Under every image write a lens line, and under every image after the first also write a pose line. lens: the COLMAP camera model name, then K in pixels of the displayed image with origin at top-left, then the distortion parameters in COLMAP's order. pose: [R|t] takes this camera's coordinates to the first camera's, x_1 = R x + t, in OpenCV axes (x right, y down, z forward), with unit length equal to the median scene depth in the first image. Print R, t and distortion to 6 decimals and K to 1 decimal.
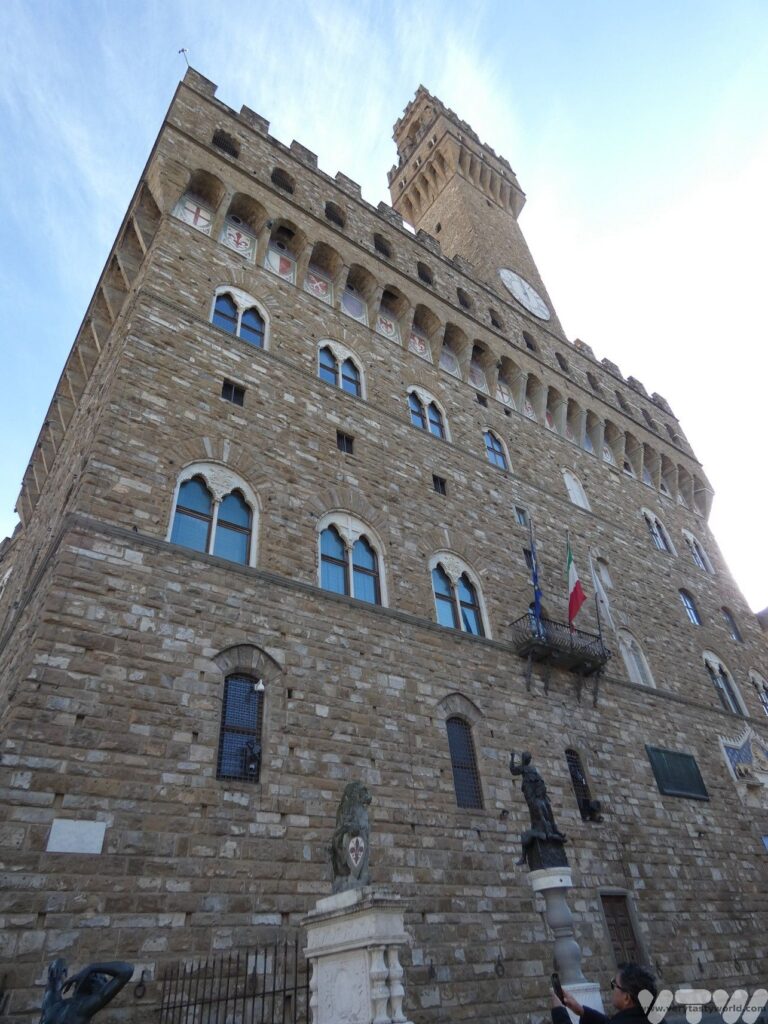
lens RADIAL K [[621.7, 0, 383.1], [0, 621.7, 511.3], [0, 0, 1]] dist [-0.006269, 0.003374]
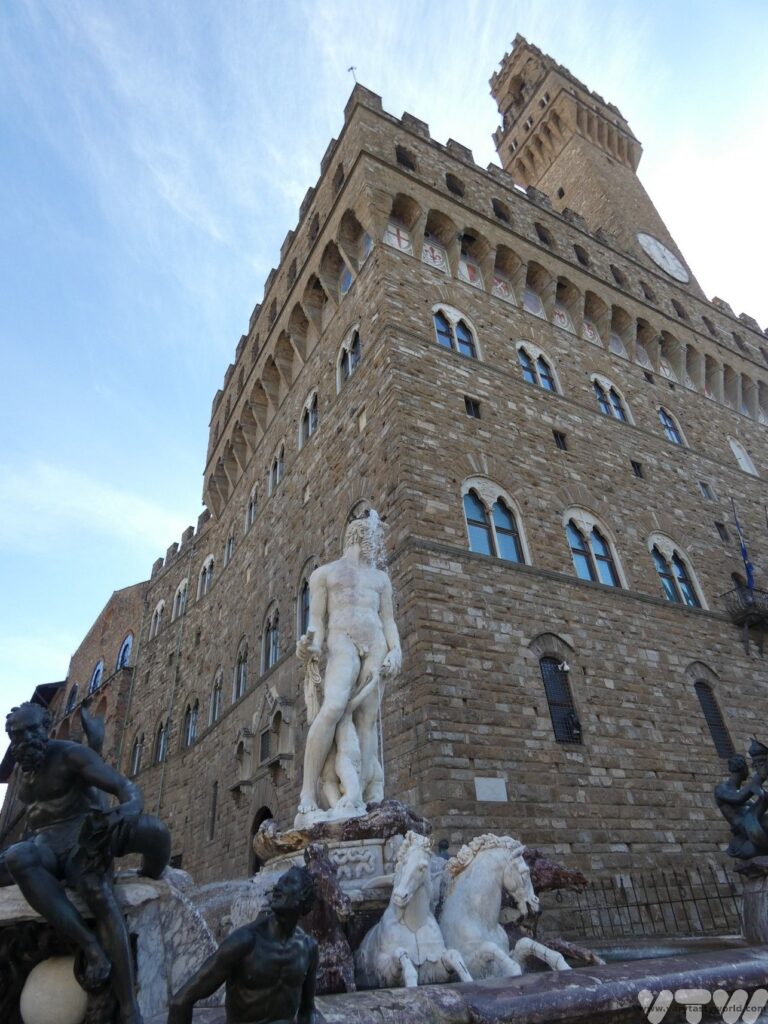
lens RADIAL K [[621.7, 0, 386.8], [0, 621.7, 509.6], [0, 0, 1]] dist [-0.006269, 0.003374]
pose [[0.993205, -0.057108, -0.101400, -0.292647], [0.064984, 0.994977, 0.076149, -0.102802], [0.096542, -0.082221, 0.991927, -0.159787]]
